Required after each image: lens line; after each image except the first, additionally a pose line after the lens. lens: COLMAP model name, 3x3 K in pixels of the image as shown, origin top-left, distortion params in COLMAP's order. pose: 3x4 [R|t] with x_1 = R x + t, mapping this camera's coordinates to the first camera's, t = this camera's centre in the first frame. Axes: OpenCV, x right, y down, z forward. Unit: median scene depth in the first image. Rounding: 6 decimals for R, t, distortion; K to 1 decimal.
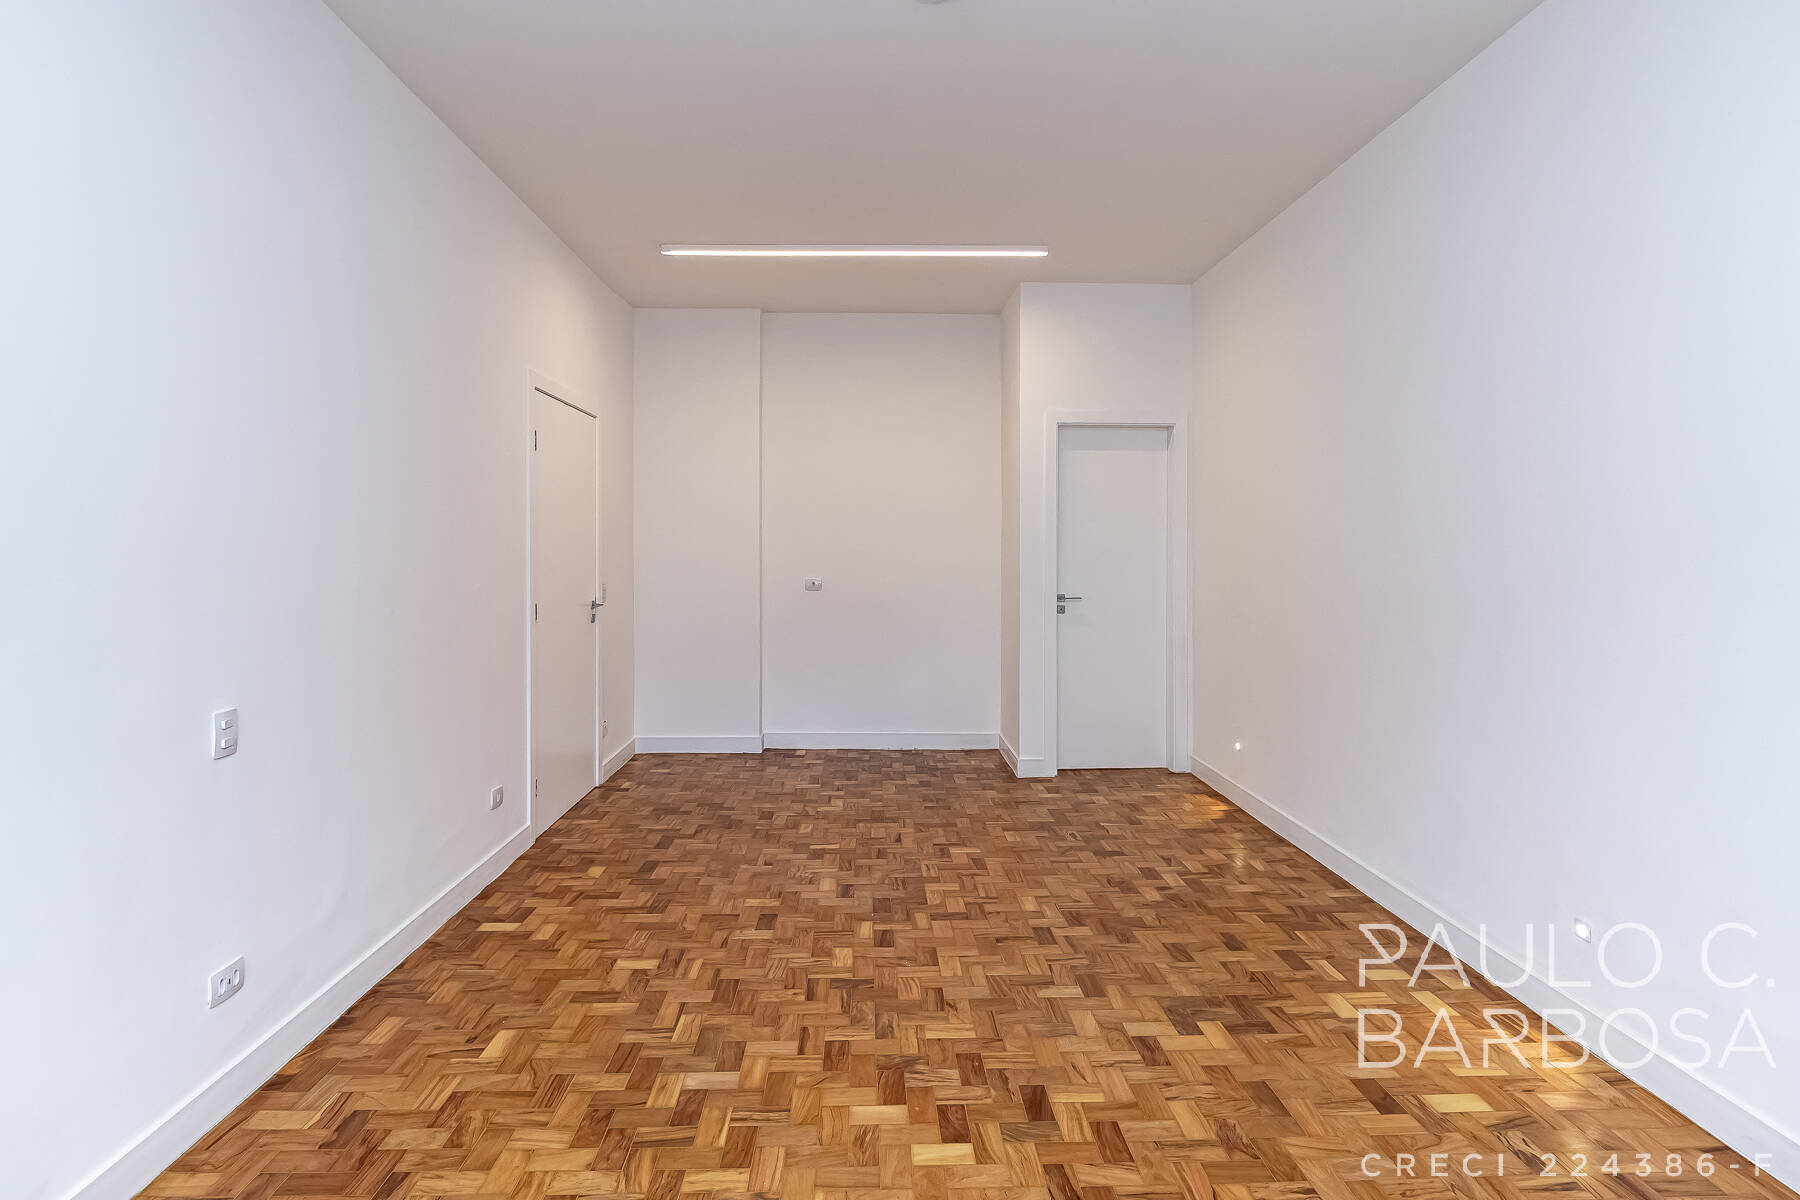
lens RADIAL K [[873.6, 0, 901.8], [0, 873.6, 605.4], [0, 0, 1]] dist [0.001056, 0.000315]
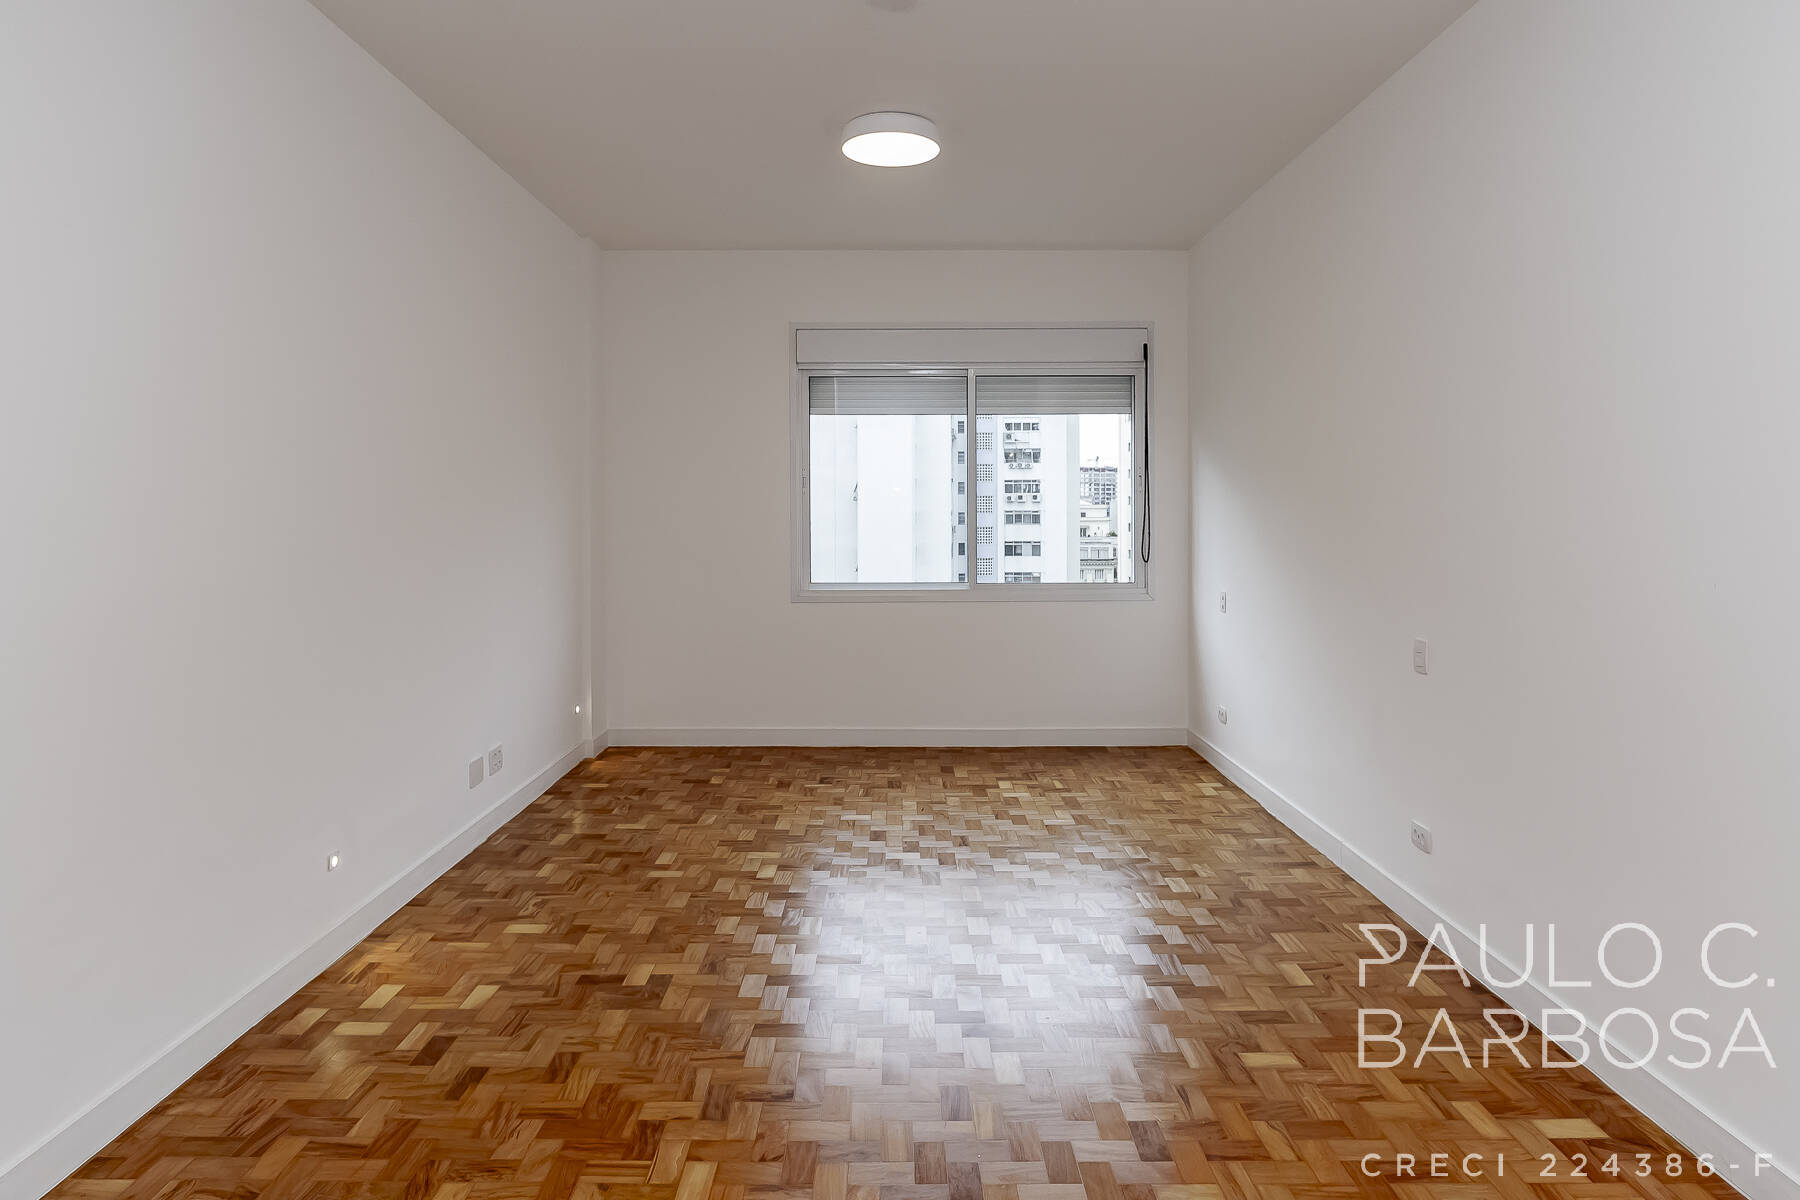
lens RADIAL K [[873.6, 0, 901.8], [0, 873.6, 605.4], [0, 0, 1]] dist [0.001056, 0.000315]
pose [[-0.999415, -0.000054, 0.034195, -0.002049], [0.005718, 0.985656, 0.168671, -0.121580], [-0.033714, 0.168768, -0.985079, 1.694980]]
